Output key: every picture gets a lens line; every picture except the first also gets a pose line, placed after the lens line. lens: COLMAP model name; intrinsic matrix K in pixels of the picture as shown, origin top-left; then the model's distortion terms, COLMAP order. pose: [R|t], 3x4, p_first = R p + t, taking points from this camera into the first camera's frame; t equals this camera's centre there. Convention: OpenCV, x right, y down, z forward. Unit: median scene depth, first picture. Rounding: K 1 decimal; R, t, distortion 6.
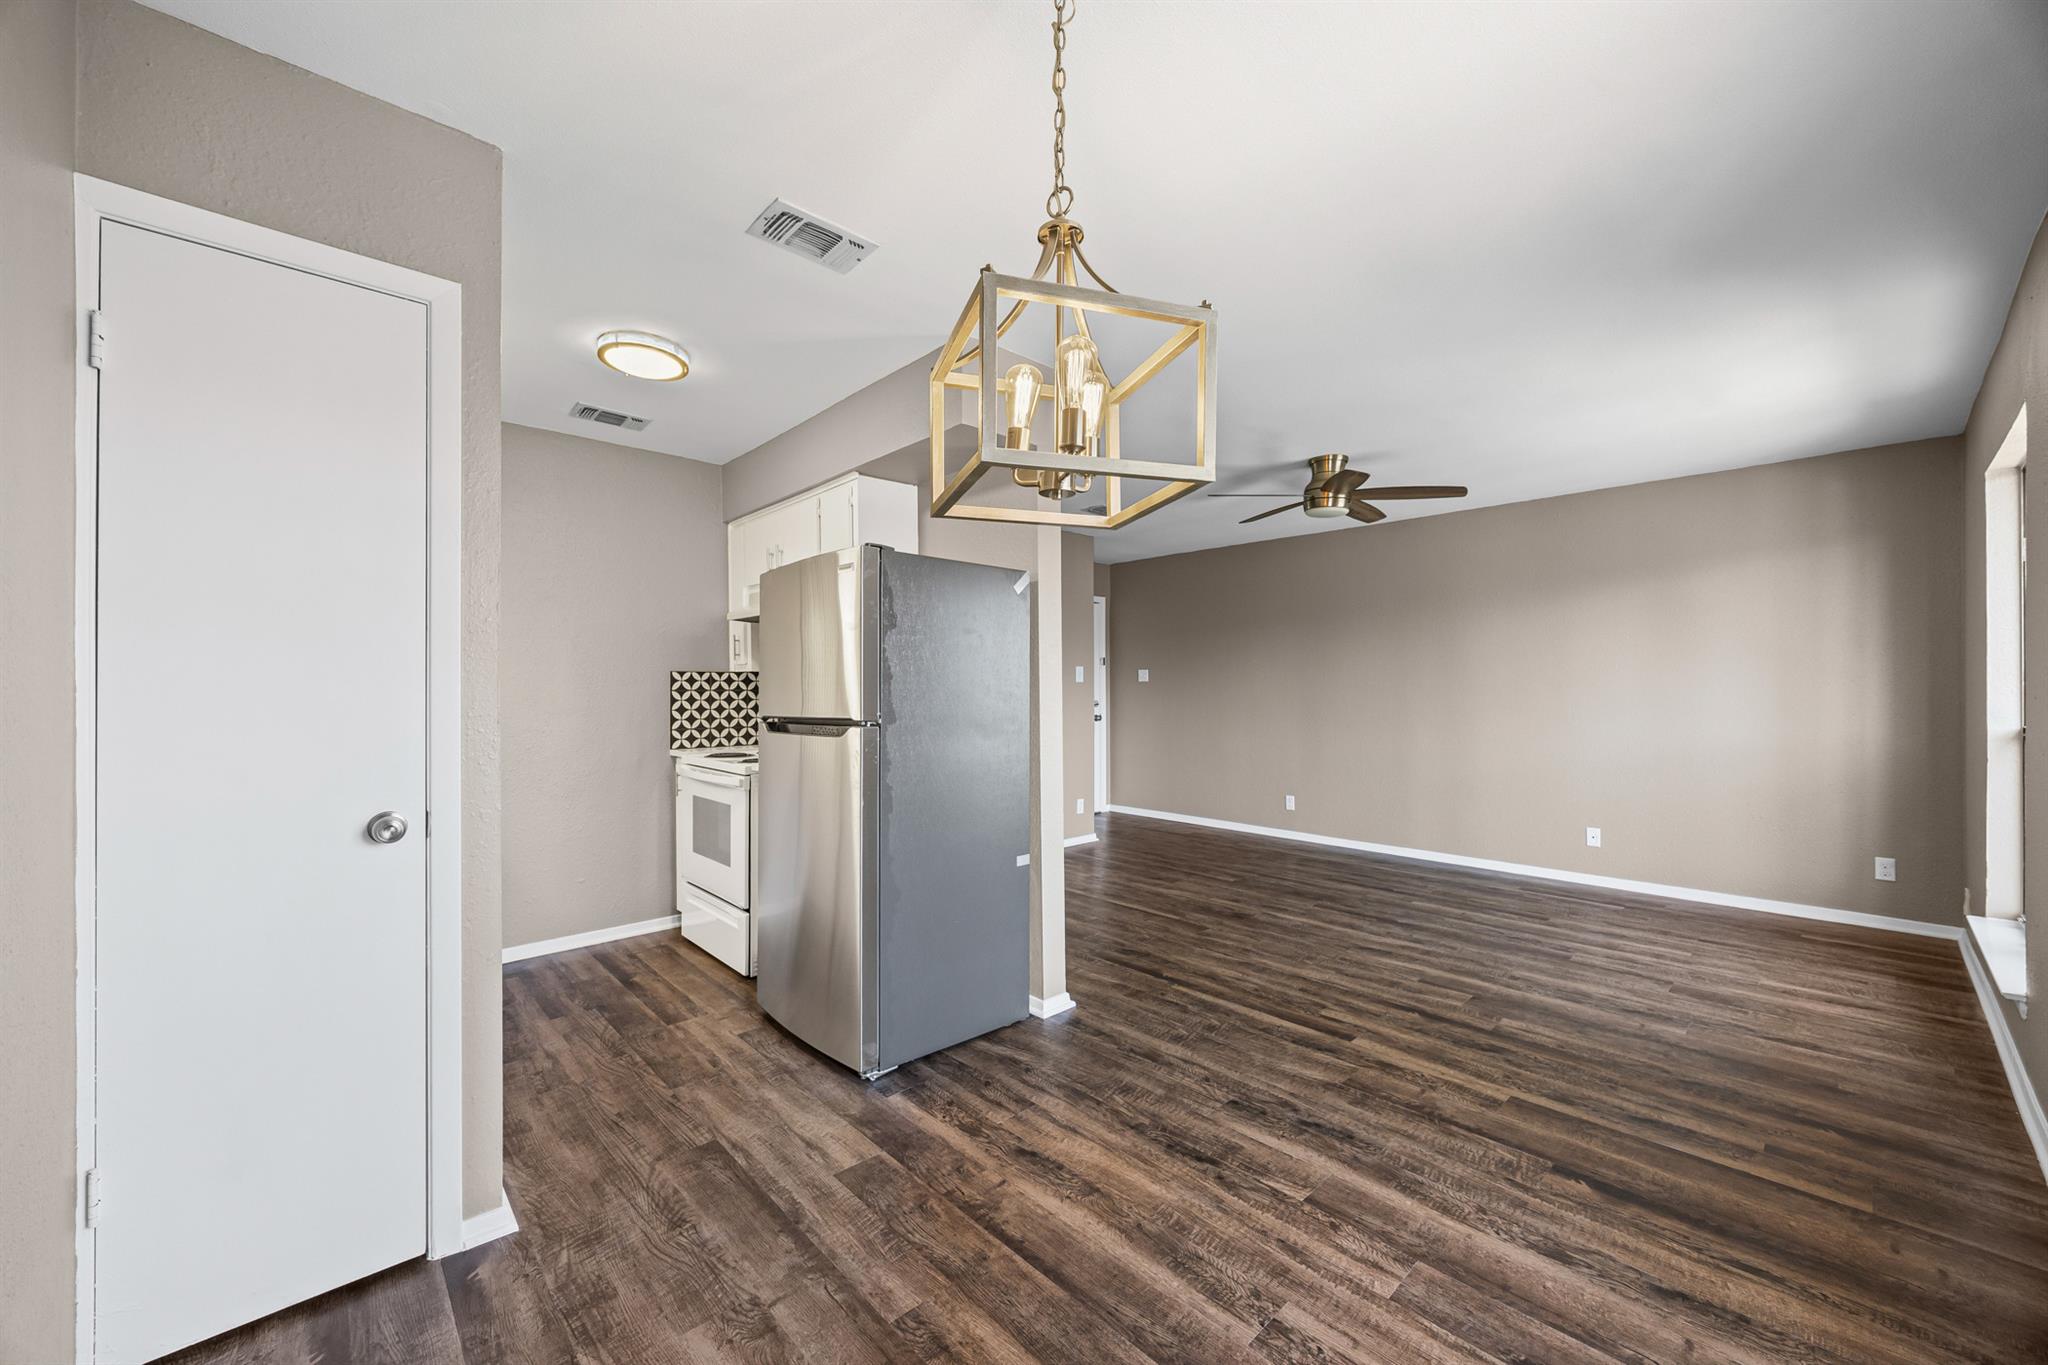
lens RADIAL K [[768.6, 0, 1027.2], [0, 768.6, 690.9], [0, 0, 1]] dist [-0.000364, -0.000137]
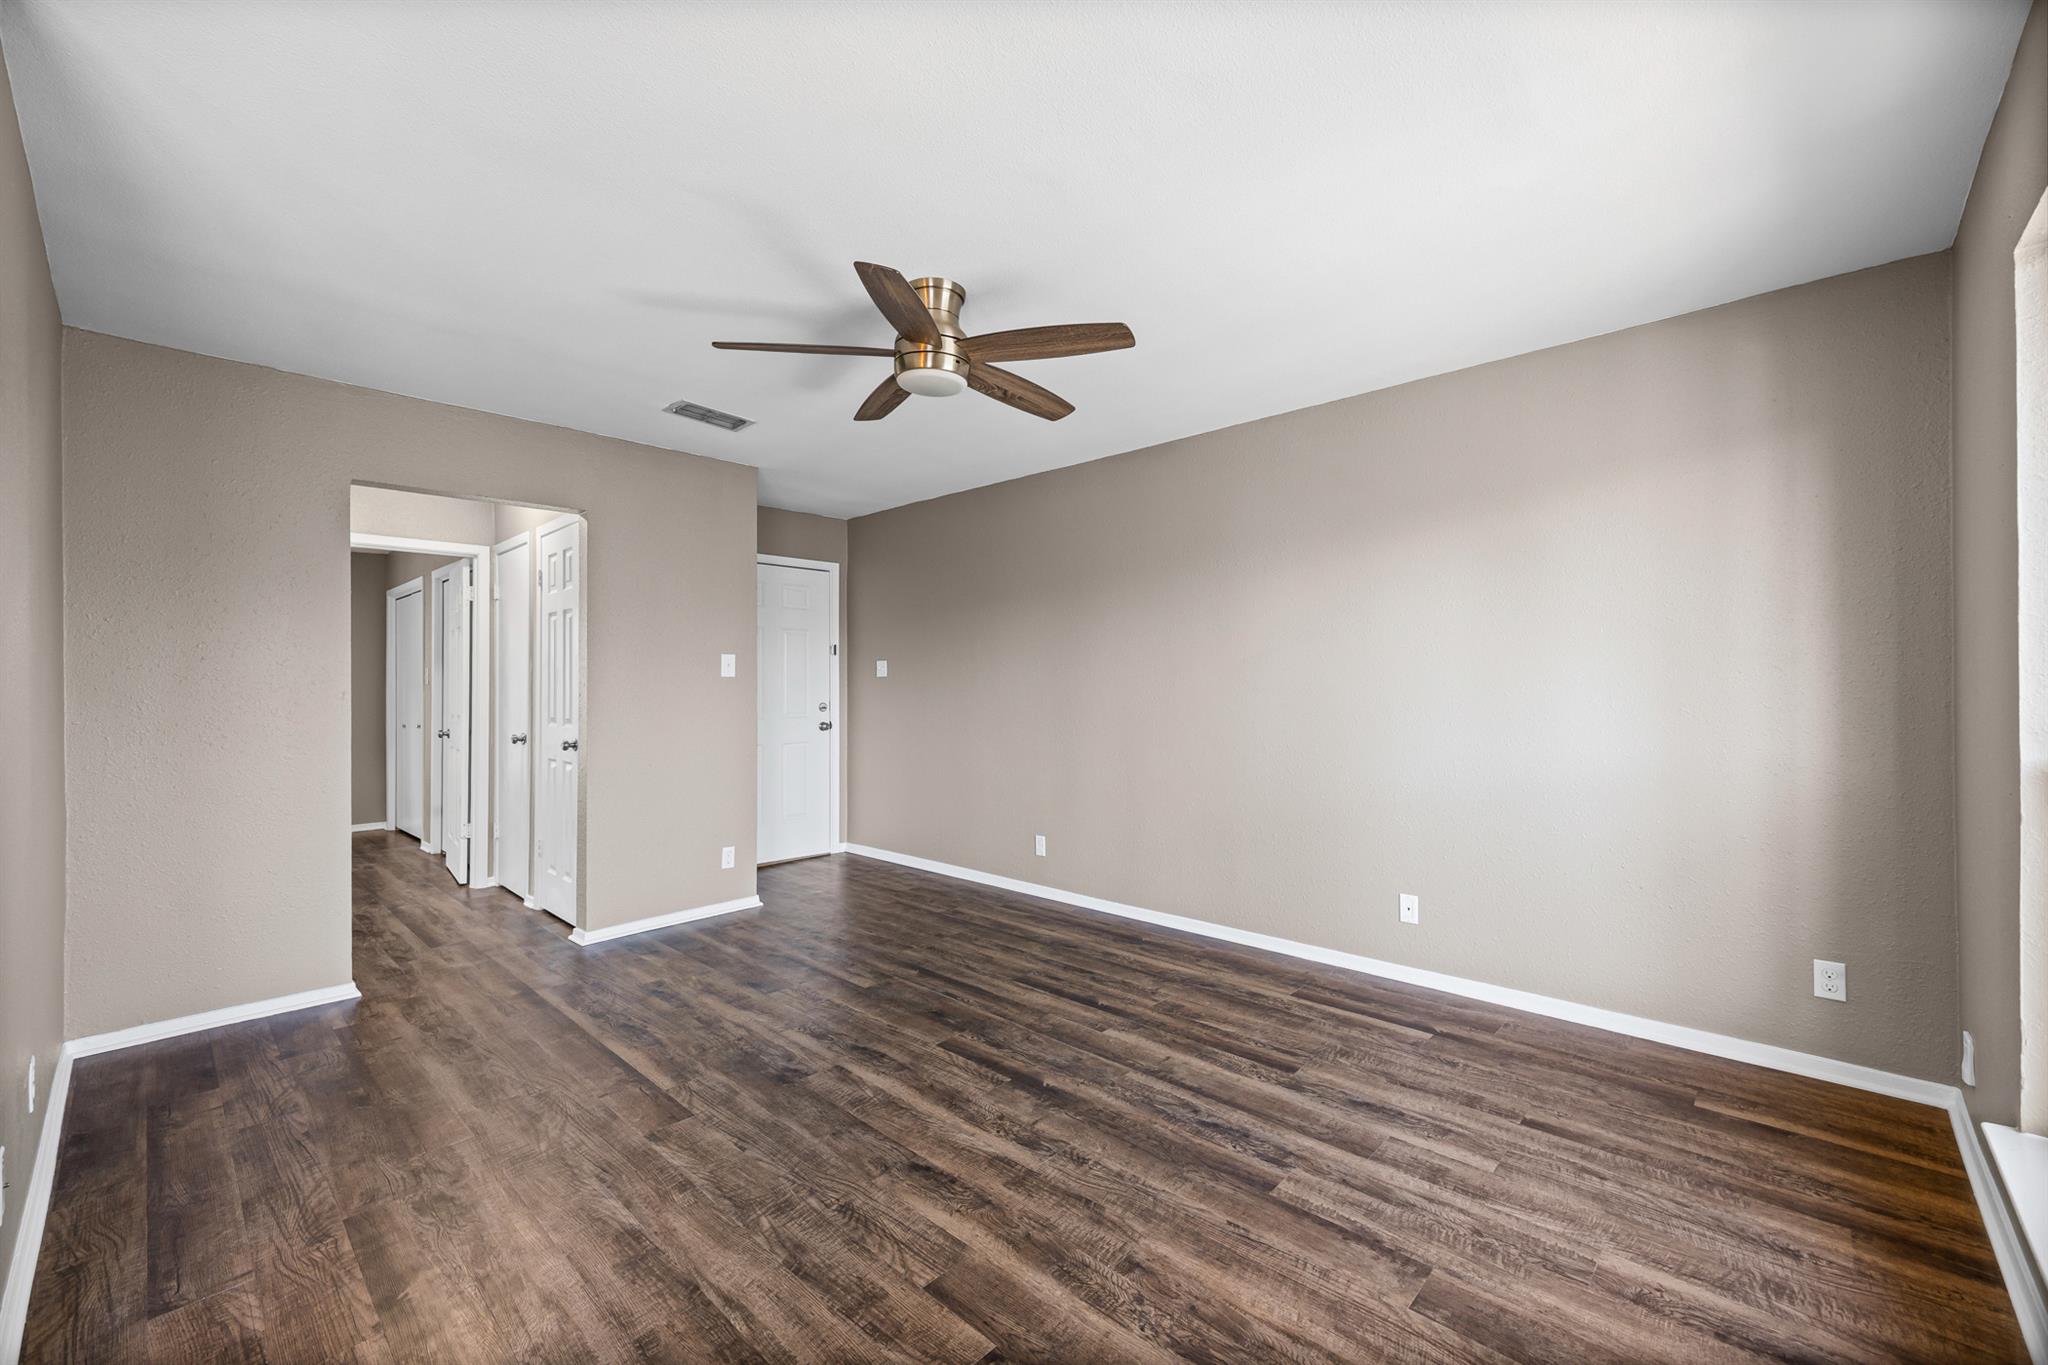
lens RADIAL K [[815.7, 0, 1023.2], [0, 815.7, 692.1], [0, 0, 1]] dist [0.008977, 0.000024]
pose [[0.997723, -0.004652, 0.067289, 0.442679], [0.004421, 0.999984, 0.003589, 0.001230], [-0.067305, -0.003283, 0.997727, 0.397733]]
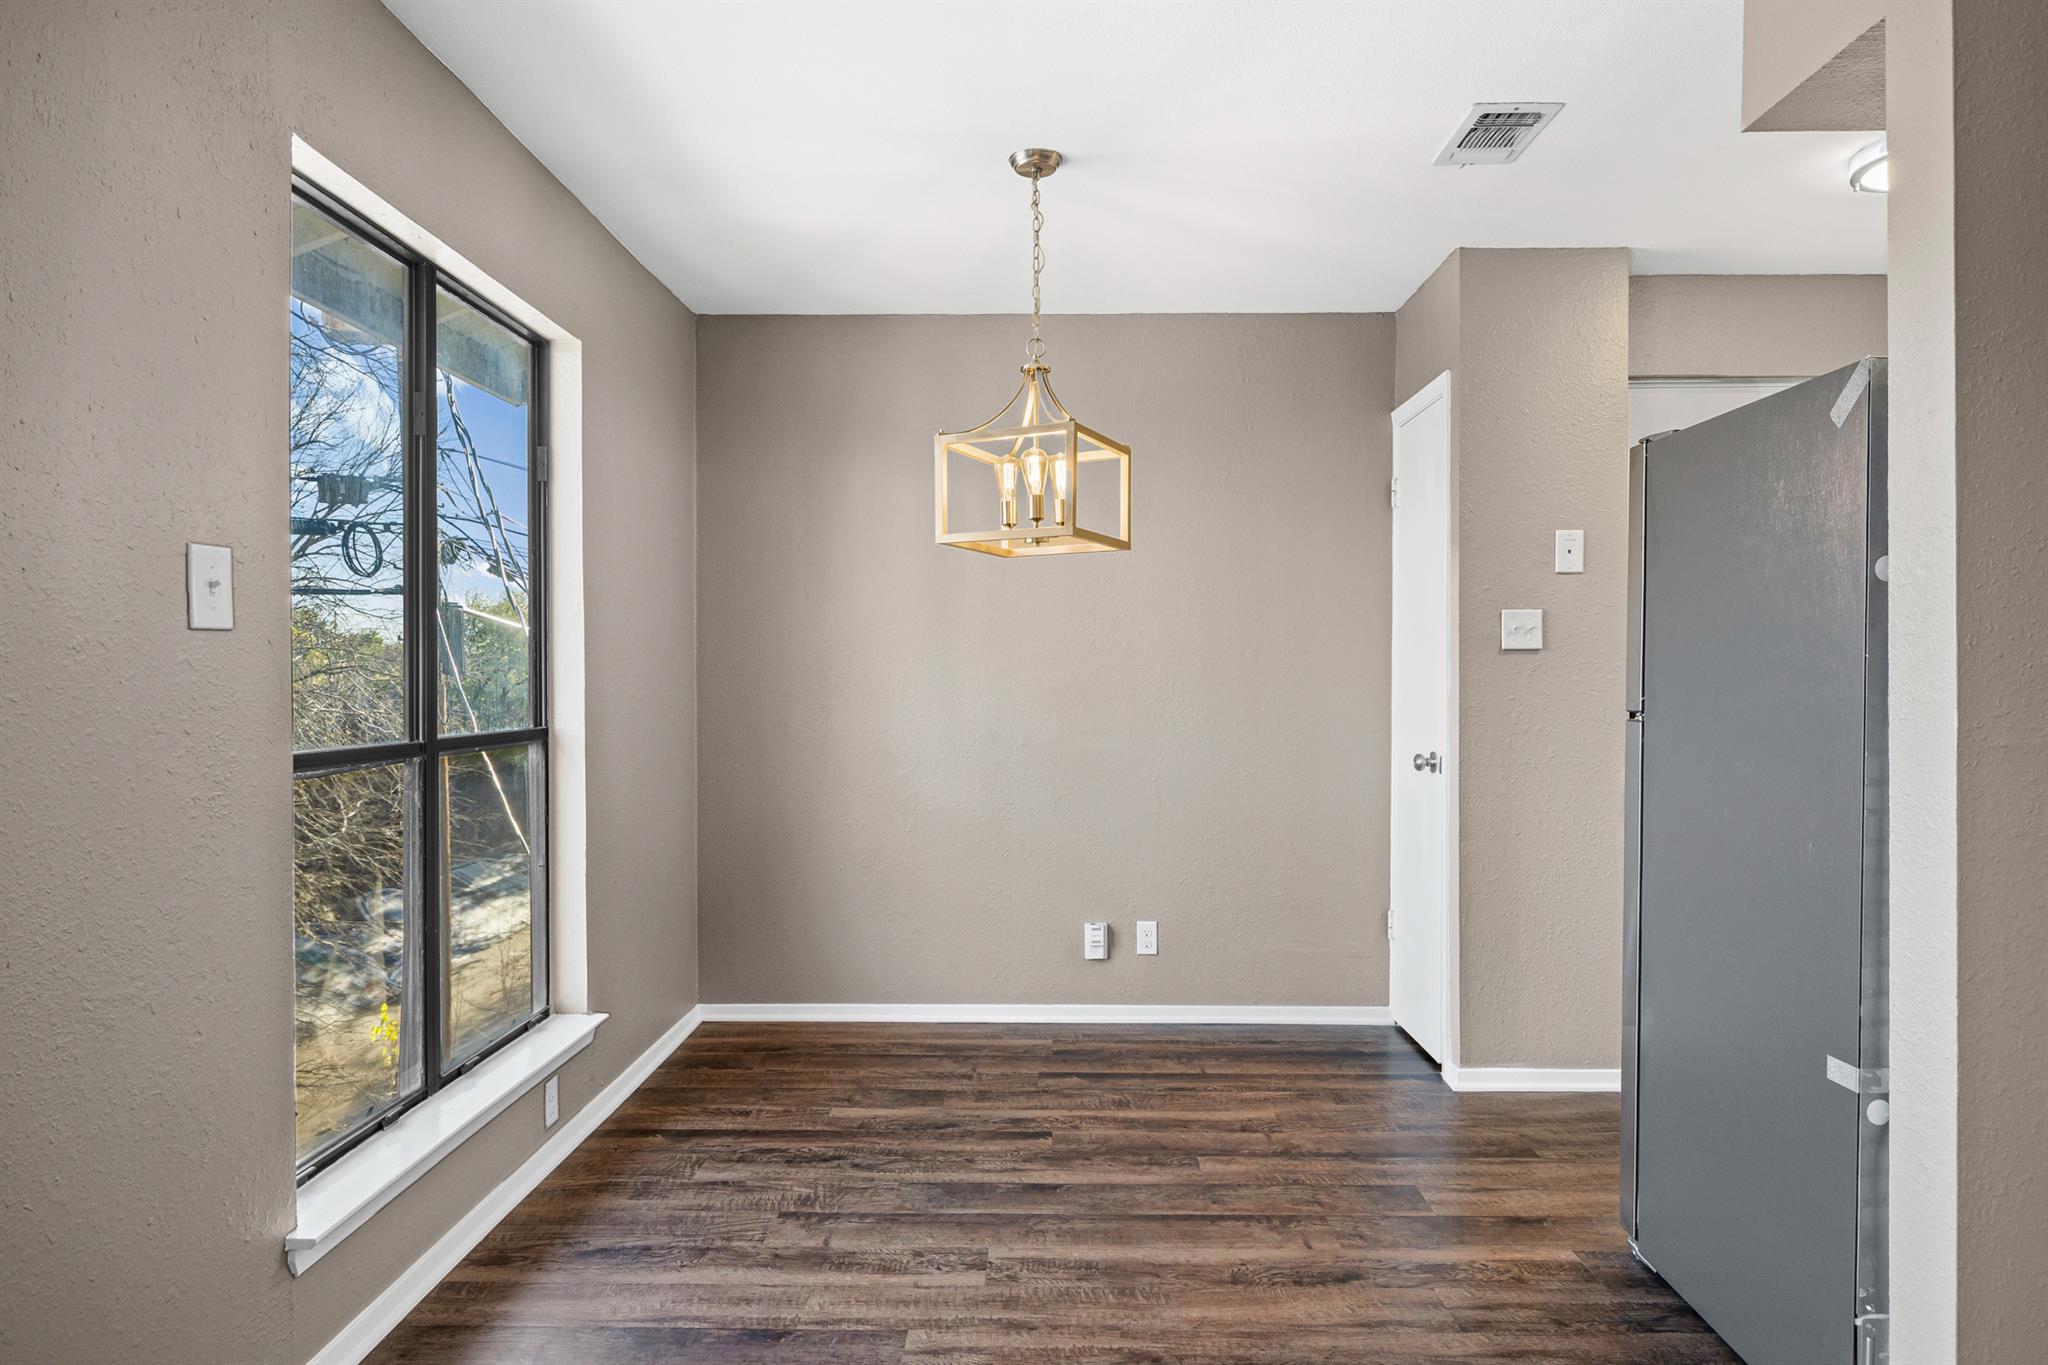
lens RADIAL K [[1128.5, 0, 1034.0], [0, 1128.5, 684.5], [0, 0, 1]] dist [-0.020237, -0.000233]
pose [[-0.685685, 0.011021, -0.727815, 0.521886], [0.007704, 0.999939, 0.007884, 0.003236], [0.727858, -0.000201, -0.685728, 0.793414]]
